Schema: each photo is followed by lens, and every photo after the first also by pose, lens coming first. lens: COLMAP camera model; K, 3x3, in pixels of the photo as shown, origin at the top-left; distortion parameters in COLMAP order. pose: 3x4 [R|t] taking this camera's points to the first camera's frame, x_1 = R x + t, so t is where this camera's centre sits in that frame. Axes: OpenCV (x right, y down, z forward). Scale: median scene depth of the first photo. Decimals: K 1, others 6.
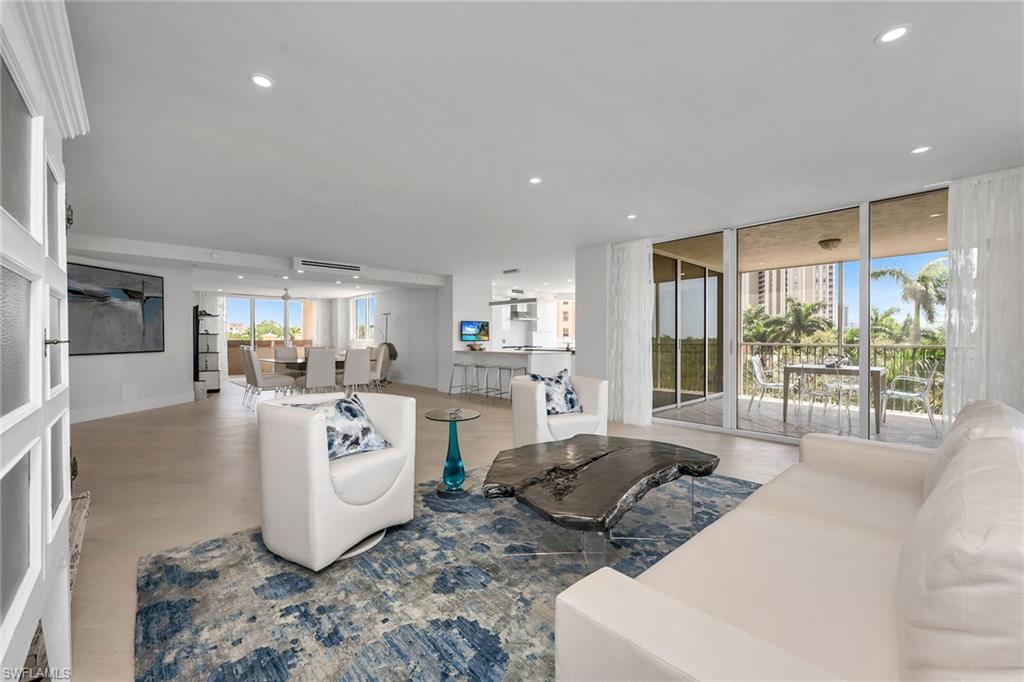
lens RADIAL K [[411.1, 0, 511.8], [0, 411.1, 341.6], [0, 0, 1]] dist [0.000511, 0.000003]
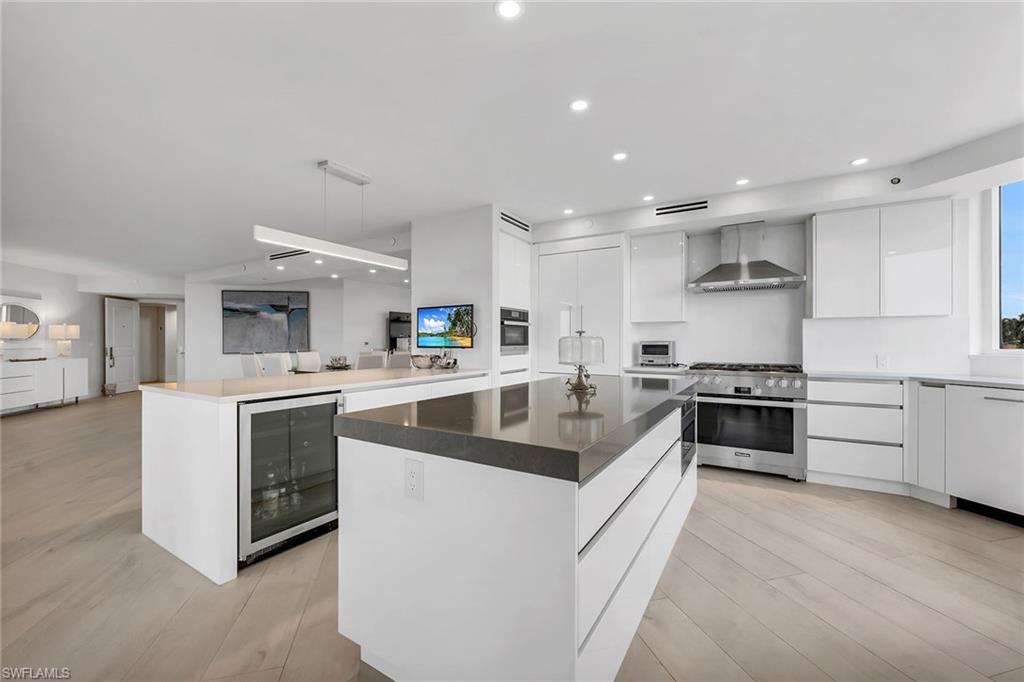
lens RADIAL K [[411.1, 0, 510.5], [0, 411.1, 341.7], [0, 0, 1]] dist [0.000511, 0.000003]
pose [[0.276714, 0.002553, -0.960949, 0.526039], [-0.005129, 0.999986, 0.001180, -0.013000], [0.960939, 0.004602, 0.276724, 1.320974]]
